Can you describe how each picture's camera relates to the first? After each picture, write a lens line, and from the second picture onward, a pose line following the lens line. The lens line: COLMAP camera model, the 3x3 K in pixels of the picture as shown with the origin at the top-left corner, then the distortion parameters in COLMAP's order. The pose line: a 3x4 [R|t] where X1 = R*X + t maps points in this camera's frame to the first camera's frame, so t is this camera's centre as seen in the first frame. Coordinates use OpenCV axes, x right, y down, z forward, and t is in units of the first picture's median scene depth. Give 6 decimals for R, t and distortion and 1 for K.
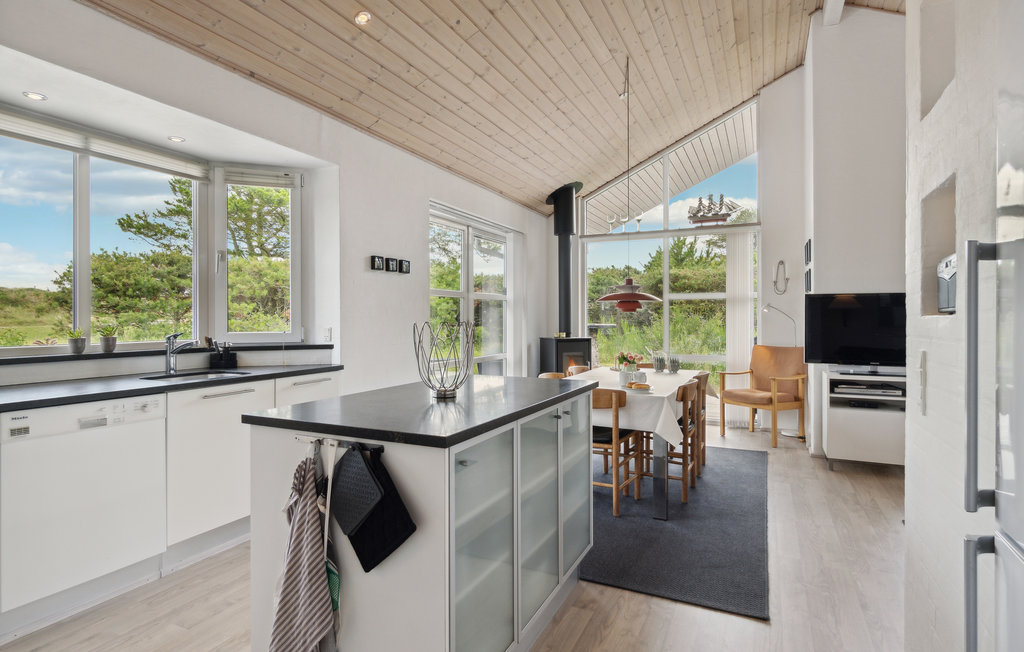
lens RADIAL K [[541.3, 0, 496.8], [0, 541.3, 320.9], [0, 0, 1]] dist [-0.003309, -0.000433]
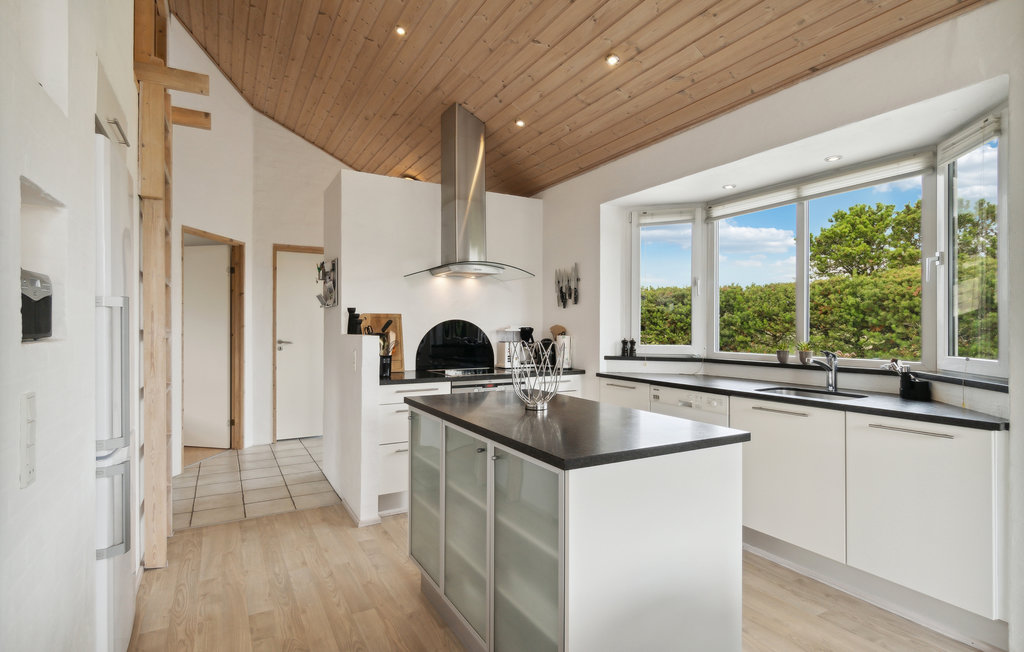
lens RADIAL K [[501.9, 0, 497.0], [0, 501.9, 324.8], [0, 0, 1]] dist [-0.003449, 0.000273]
pose [[-0.569762, -0.008753, -0.821763, 0.401648], [-0.010431, 0.999940, -0.003418, -0.012400], [0.821743, 0.006625, -0.569819, 0.773881]]
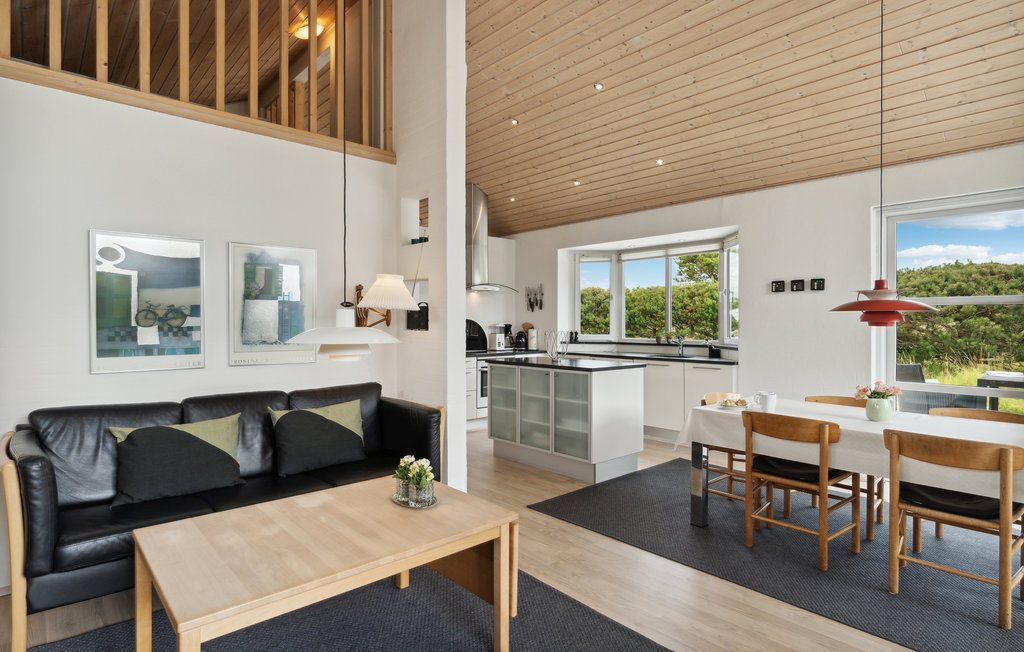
lens RADIAL K [[541.3, 0, 496.8], [0, 541.3, 320.9], [0, 0, 1]] dist [-0.003309, -0.000433]
pose [[-0.374708, -0.006852, -0.927117, 1.173215], [-0.008869, 0.999953, -0.003806, -0.015034], [0.927100, 0.006796, -0.374752, 0.851418]]
